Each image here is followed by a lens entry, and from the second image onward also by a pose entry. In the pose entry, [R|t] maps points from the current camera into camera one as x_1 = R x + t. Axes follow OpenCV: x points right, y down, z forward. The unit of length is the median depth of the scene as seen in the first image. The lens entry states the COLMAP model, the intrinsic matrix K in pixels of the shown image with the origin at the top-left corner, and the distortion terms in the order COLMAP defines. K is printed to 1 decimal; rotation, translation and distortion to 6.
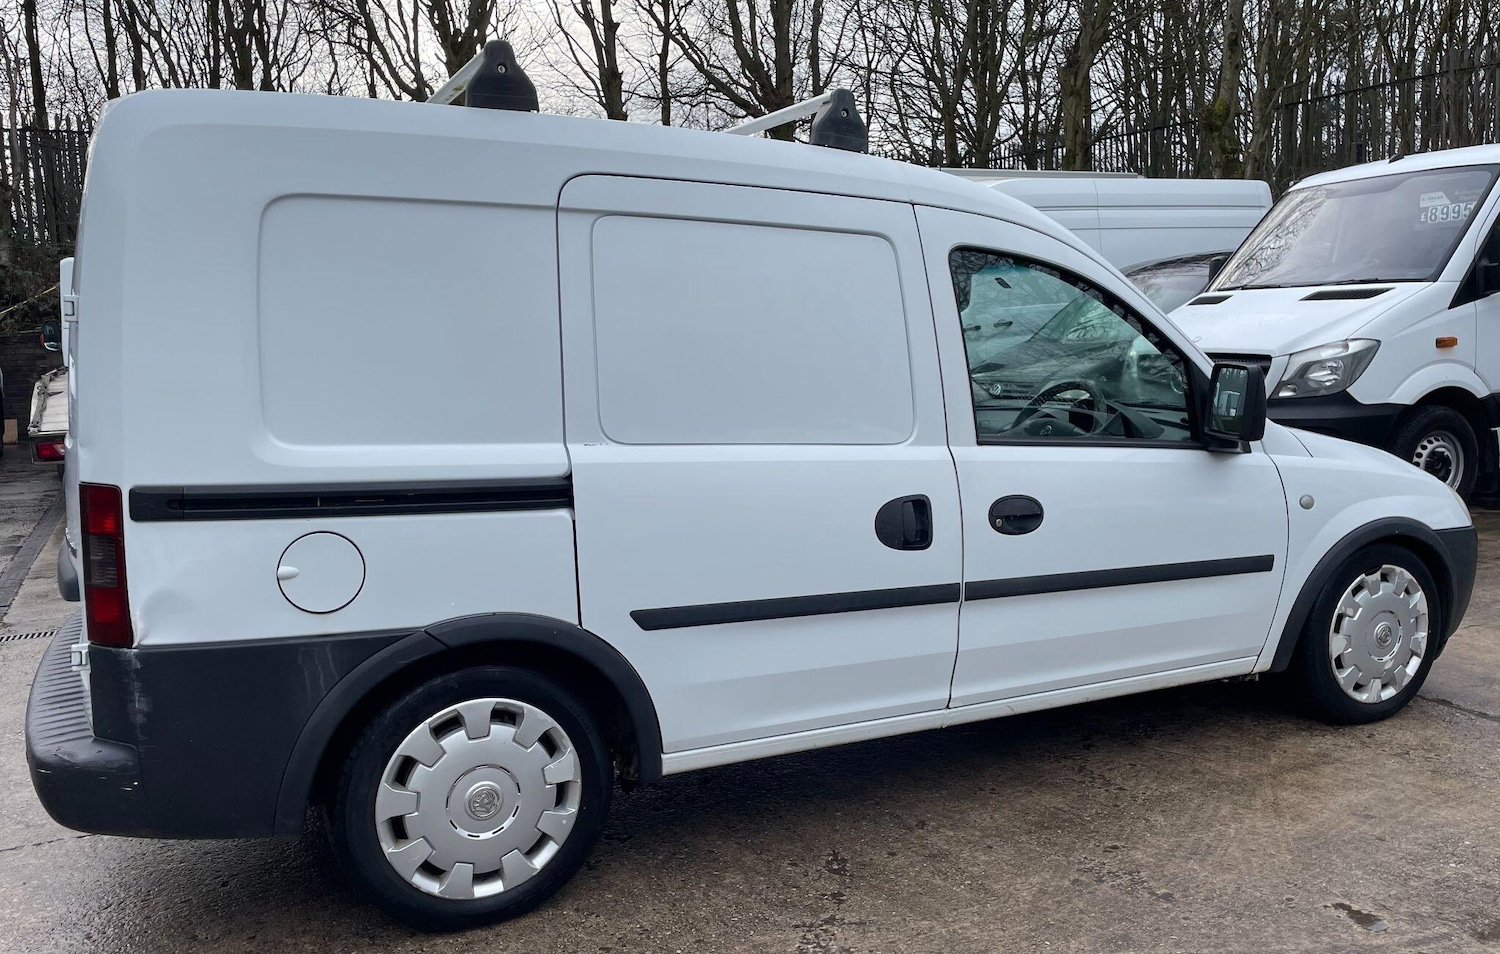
lens RADIAL K [[1207.7, 0, 782.4], [0, 1207.7, 496.0], [0, 0, 1]] dist [0.057356, -0.043603]
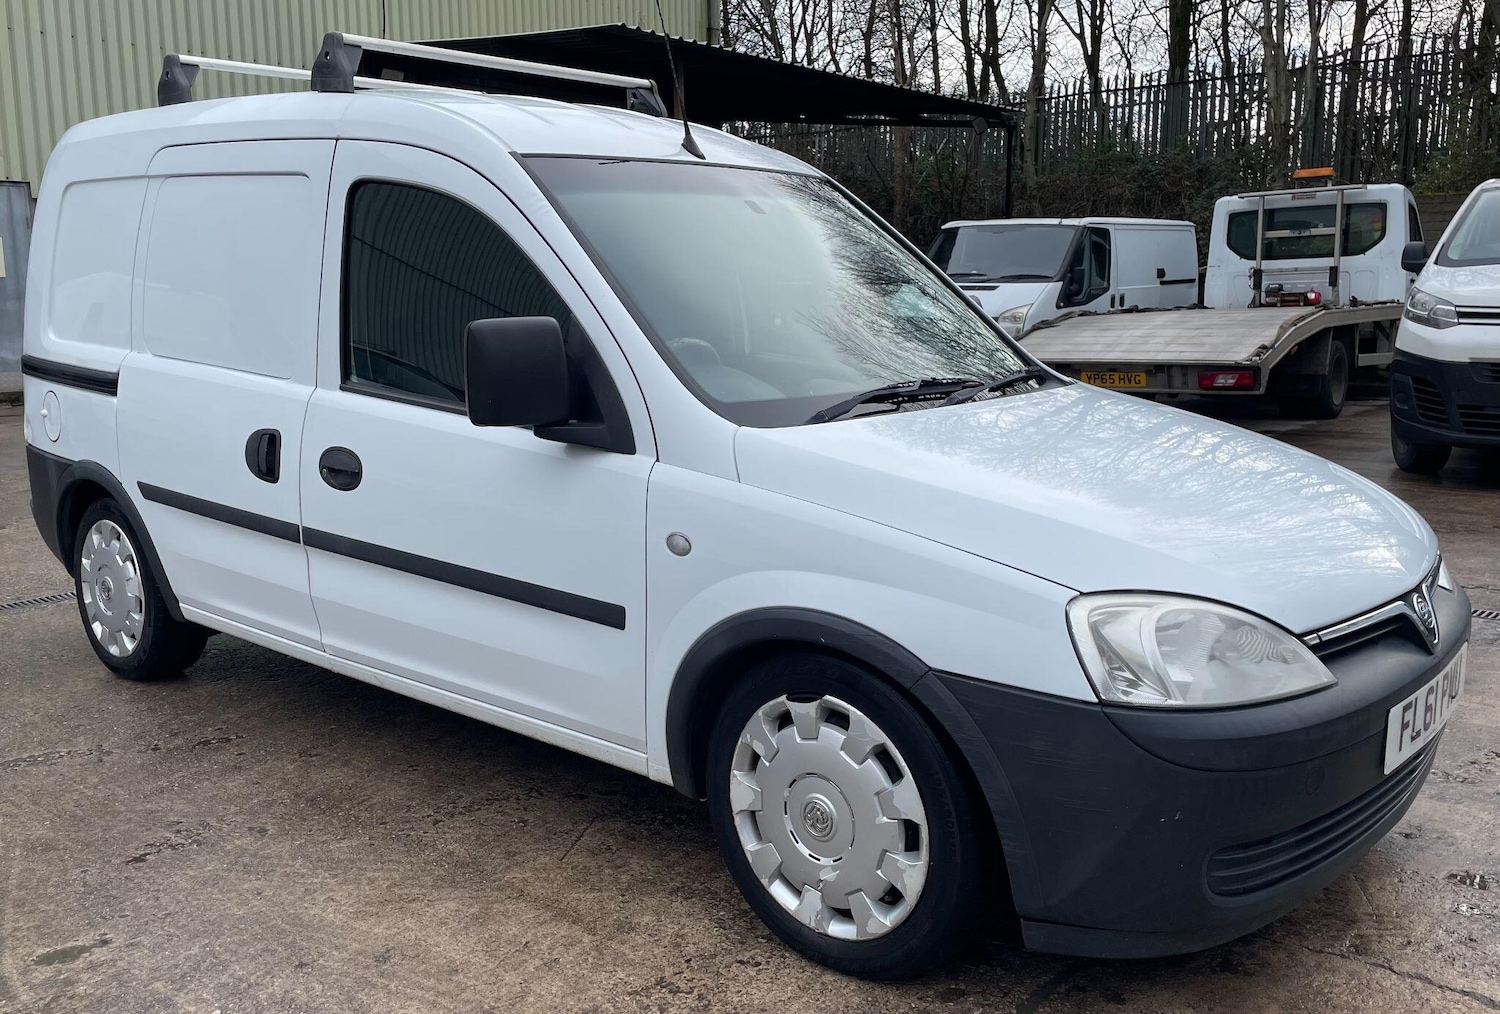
lens RADIAL K [[1301.8, 0, 751.0], [0, 1301.8, 497.9], [0, 0, 1]] dist [0.064533, -0.073920]
pose [[0.389950, 0.161668, -0.906533, 1.375712], [-0.124705, 0.984670, 0.121961, -0.138946], [0.912353, 0.065490, 0.404133, 0.983029]]
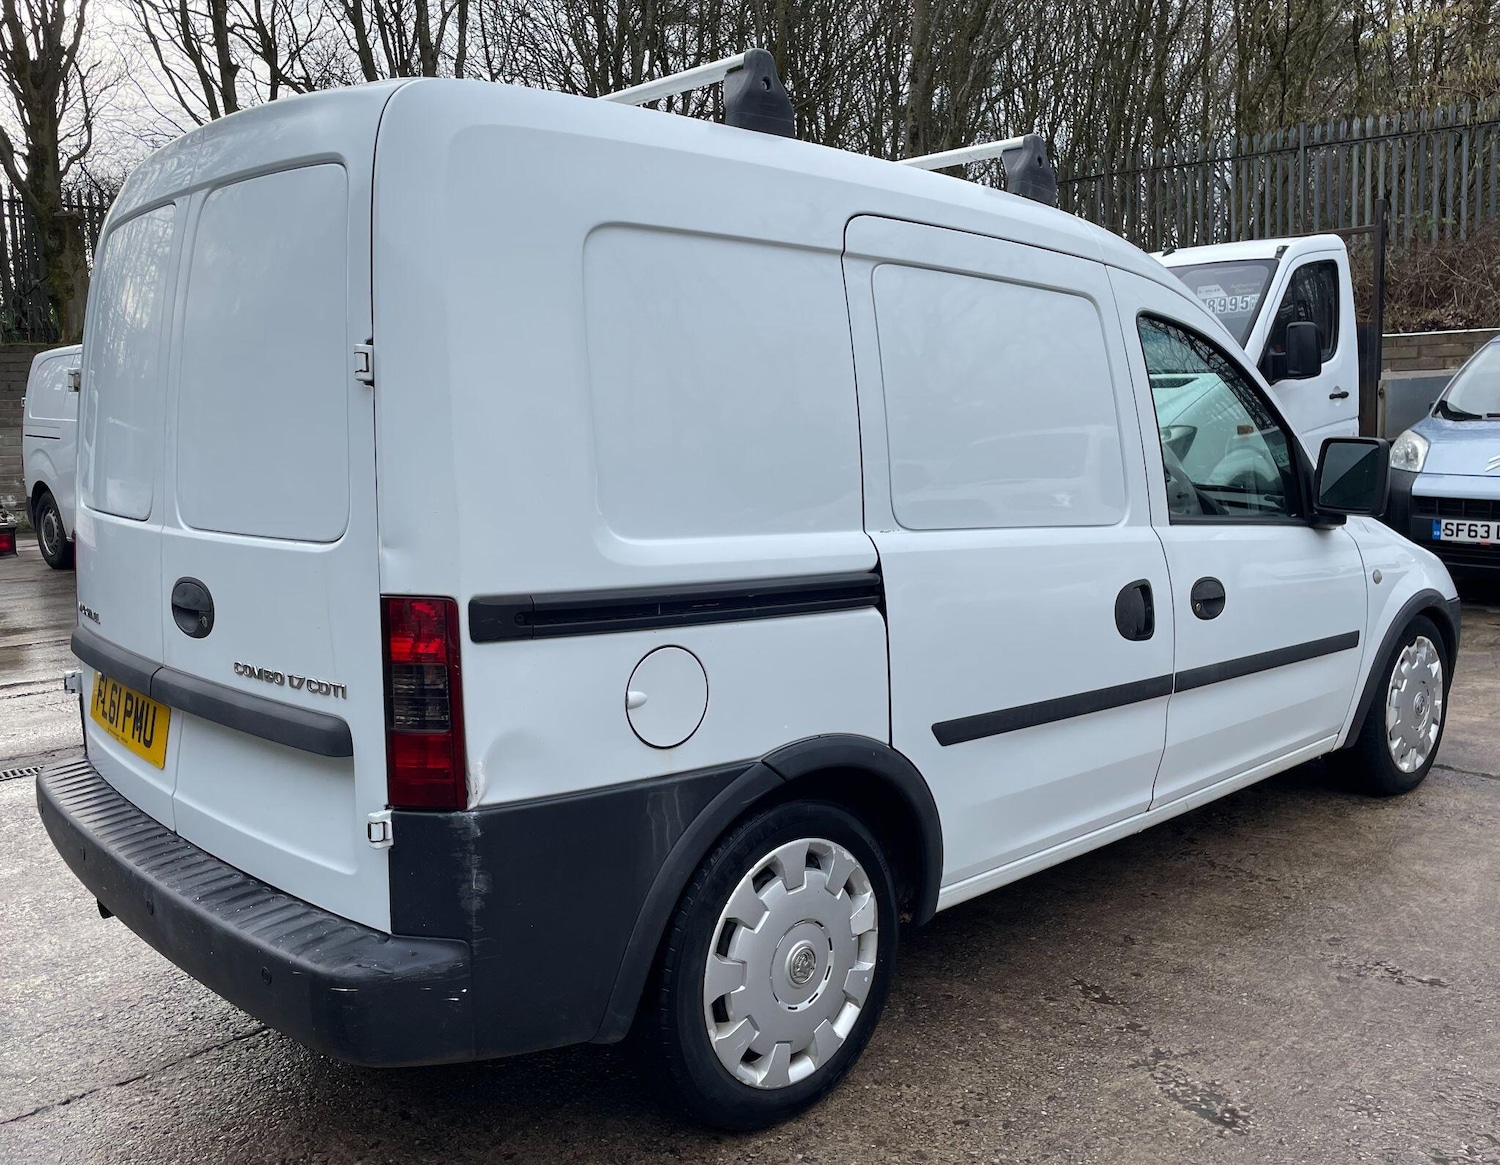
lens RADIAL K [[1288.8, 0, 744.6], [0, 1288.8, 586.6], [0, 0, 1]] dist [0.064474, -0.079290]
pose [[0.958916, -0.036475, 0.281335, -0.484177], [0.039647, 0.999198, -0.005589, -0.002362], [-0.280905, 0.016514, 0.959593, 0.149629]]
